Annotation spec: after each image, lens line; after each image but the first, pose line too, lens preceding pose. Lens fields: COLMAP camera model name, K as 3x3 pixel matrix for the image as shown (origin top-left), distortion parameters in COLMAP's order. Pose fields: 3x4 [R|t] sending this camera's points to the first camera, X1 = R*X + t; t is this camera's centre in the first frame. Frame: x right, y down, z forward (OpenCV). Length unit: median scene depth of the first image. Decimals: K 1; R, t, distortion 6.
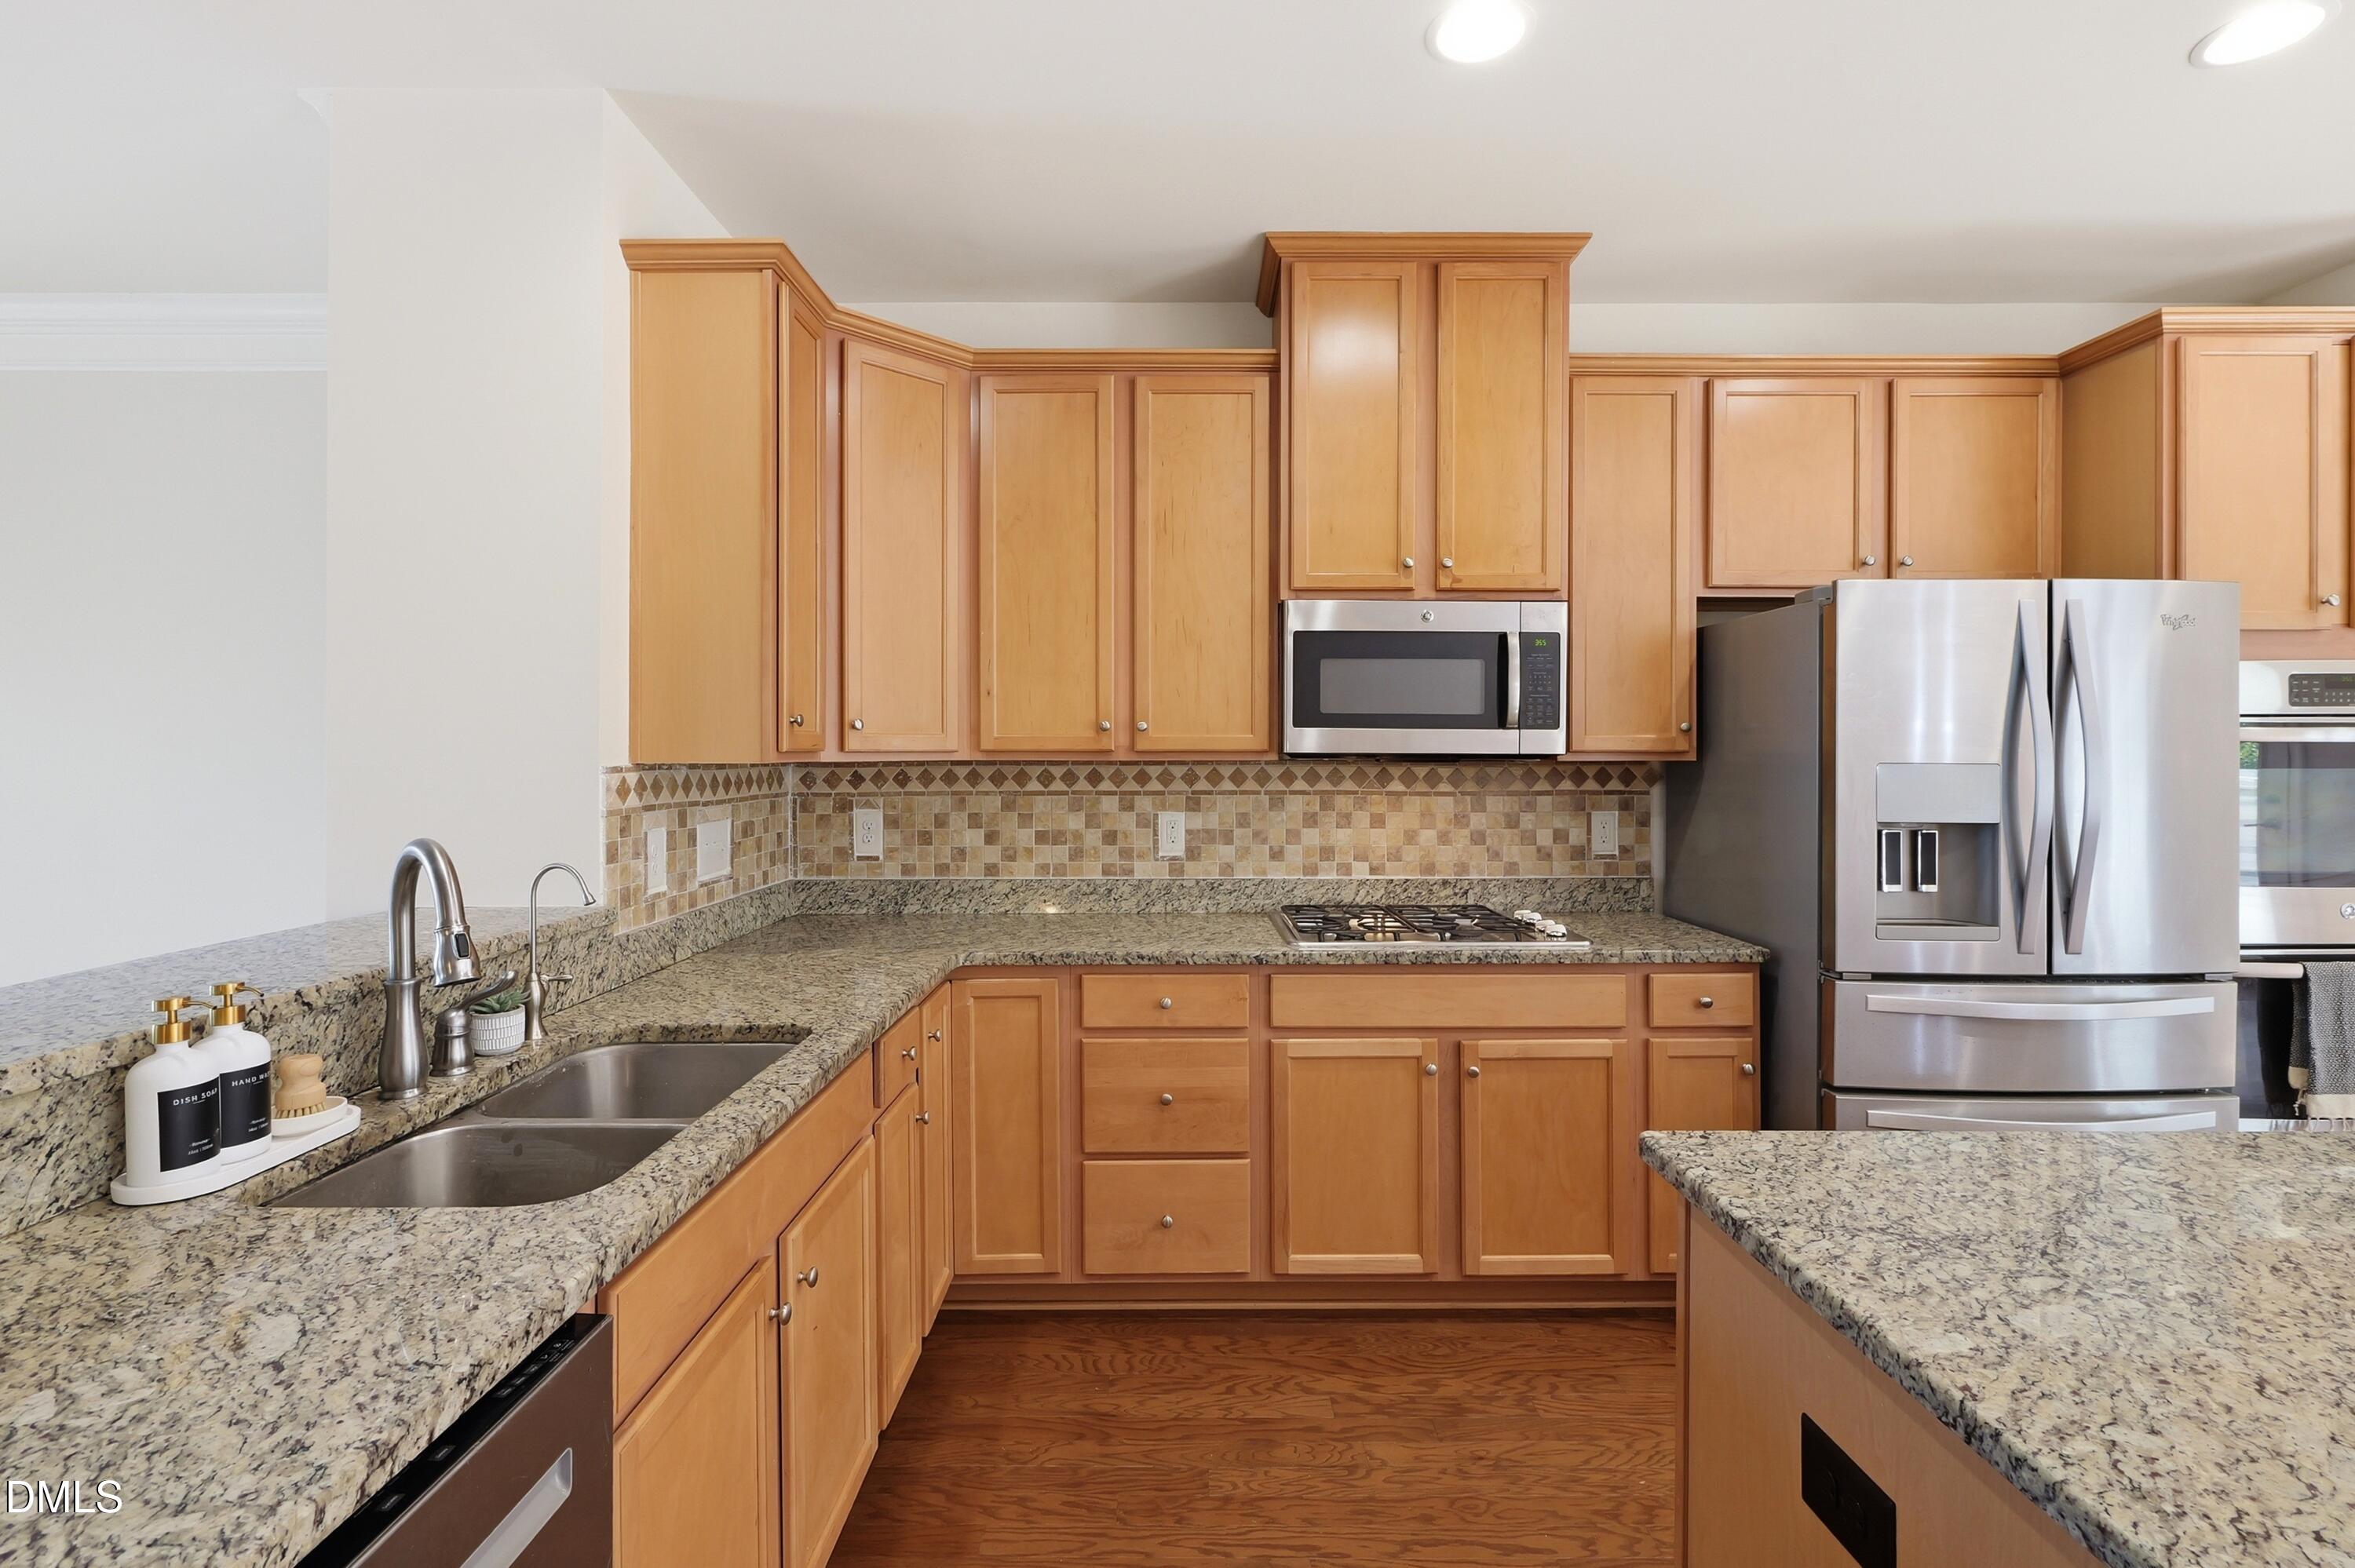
lens RADIAL K [[1010.8, 0, 1218.8], [0, 1010.8, 757.5], [0, 0, 1]] dist [0.003339, -0.000515]
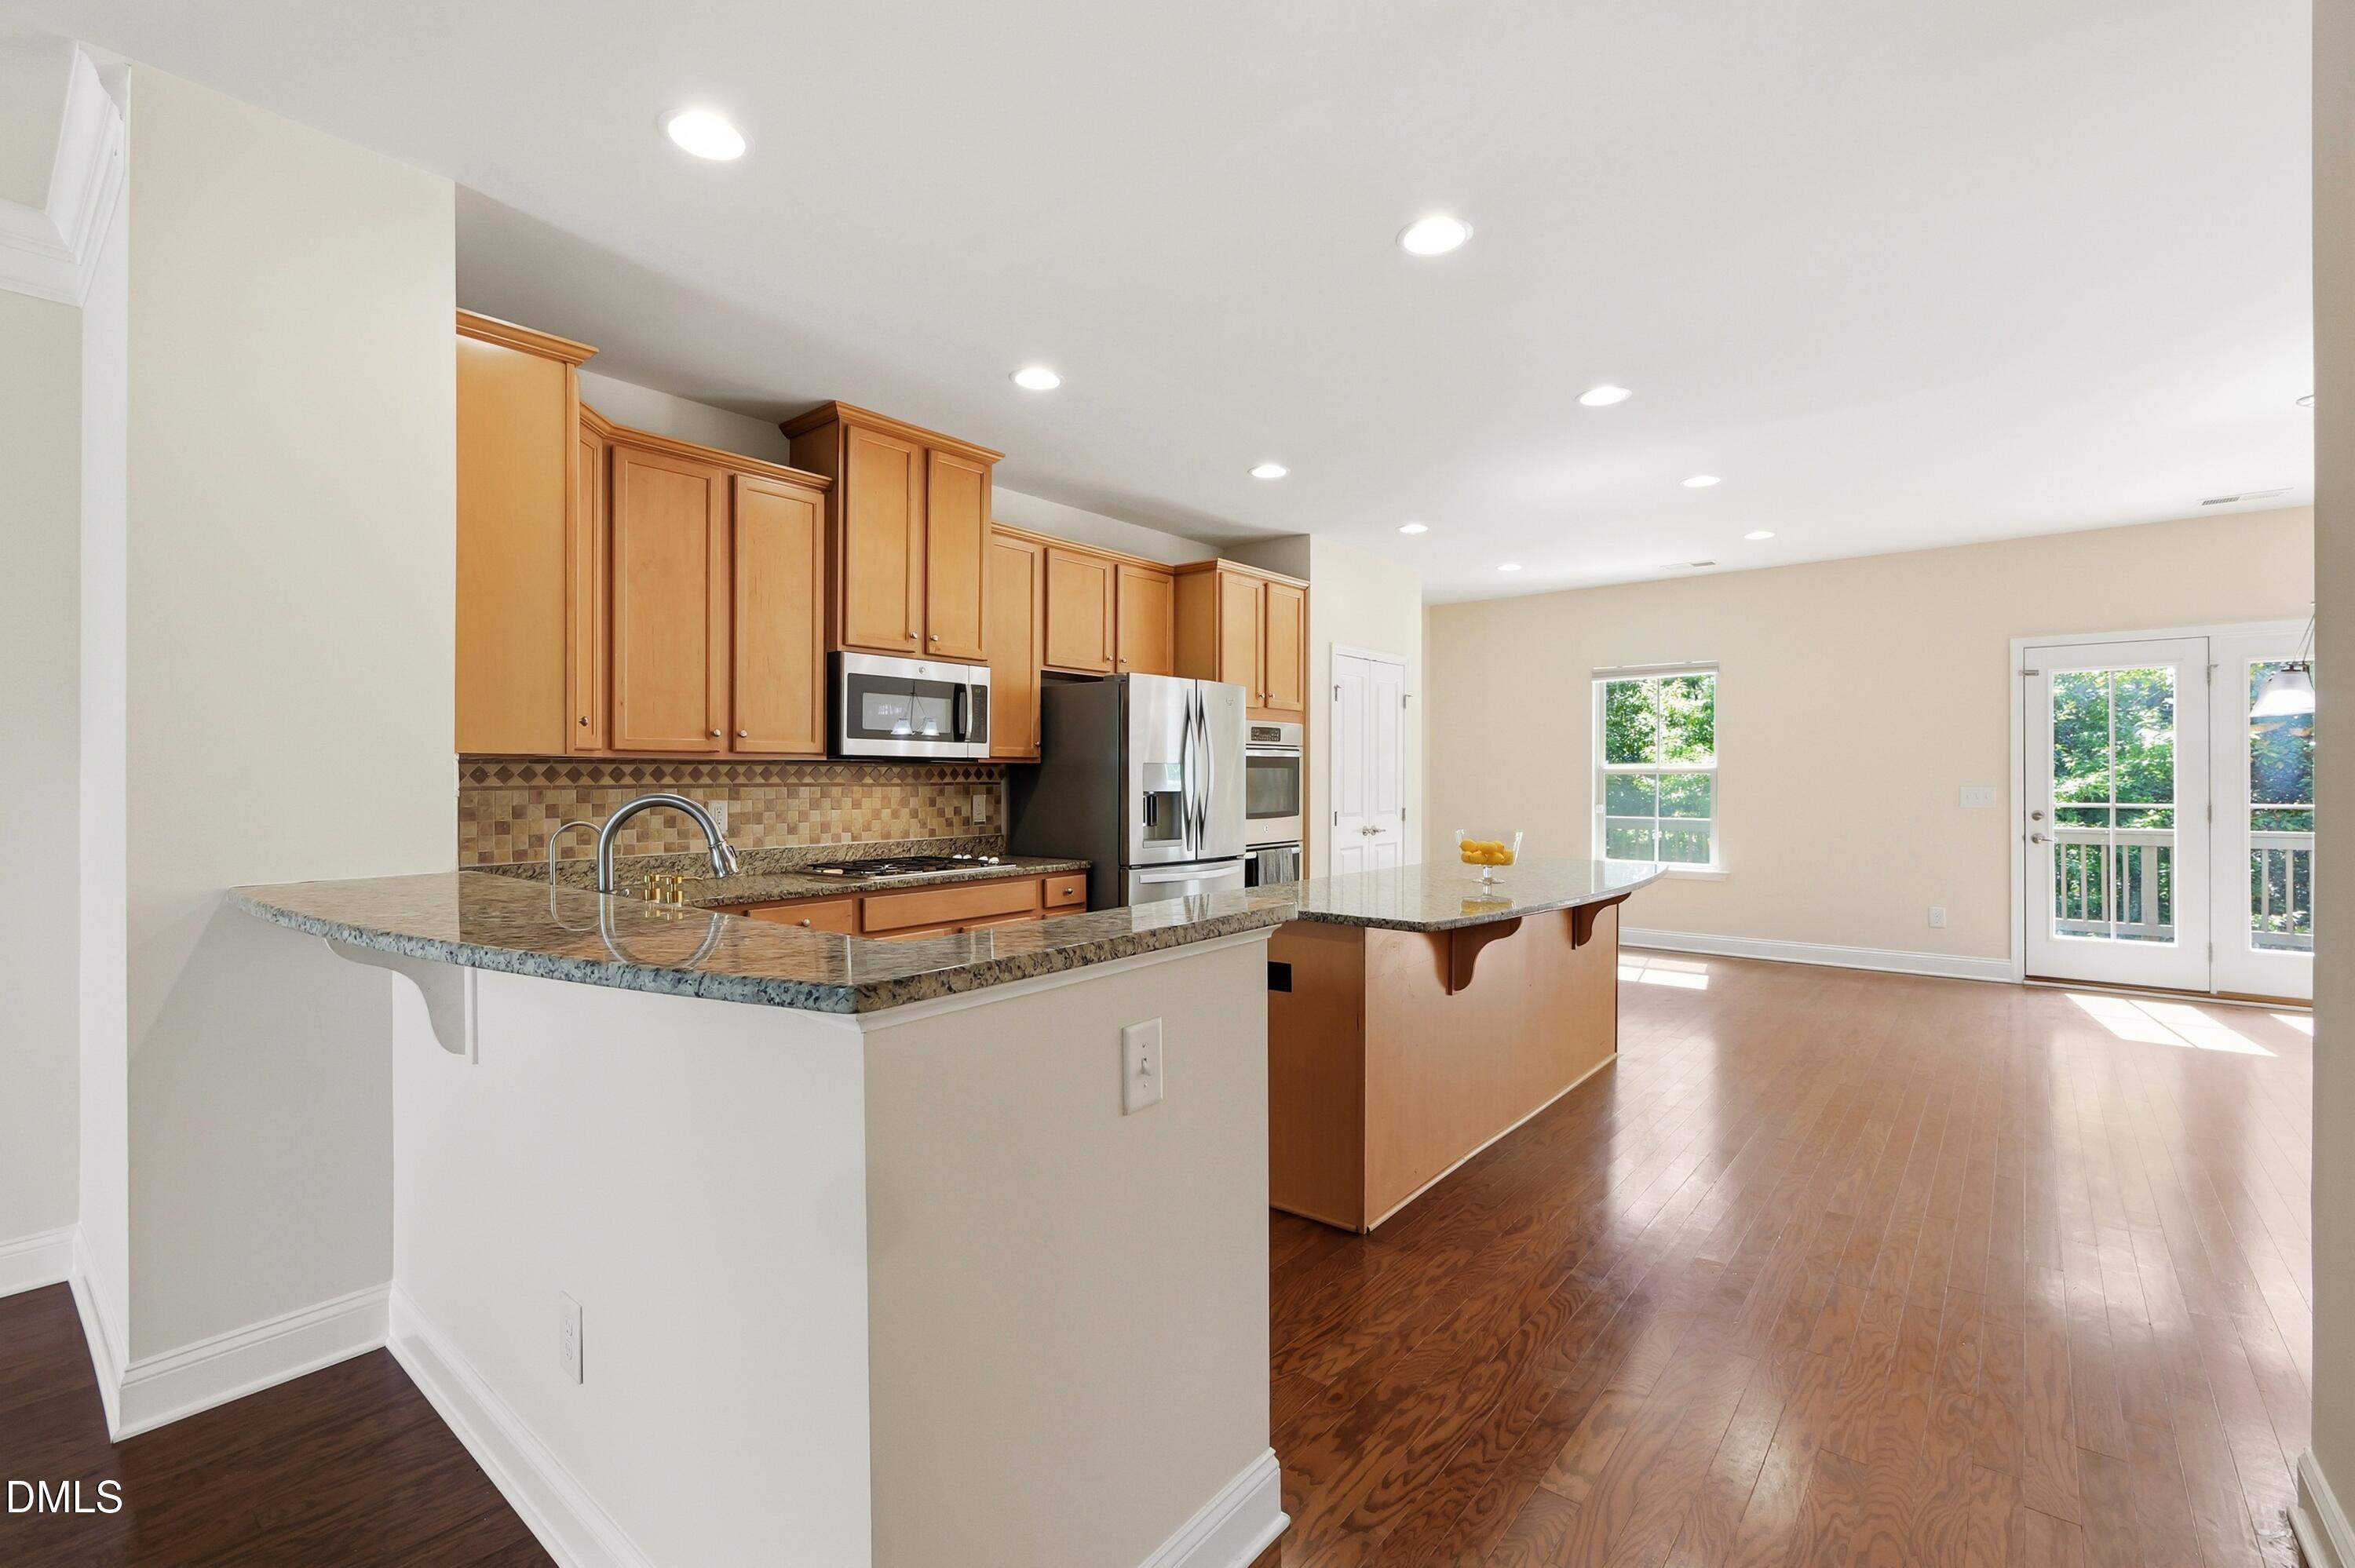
lens RADIAL K [[1010.8, 0, 1163.0], [0, 1010.8, 777.5], [0, 0, 1]] dist [0.003339, -0.000515]
pose [[0.653534, -0.002534, 0.756893, -0.716939], [0.000368, 0.999995, 0.003030, 0.022512], [-0.756897, -0.001701, 0.653532, -0.307256]]
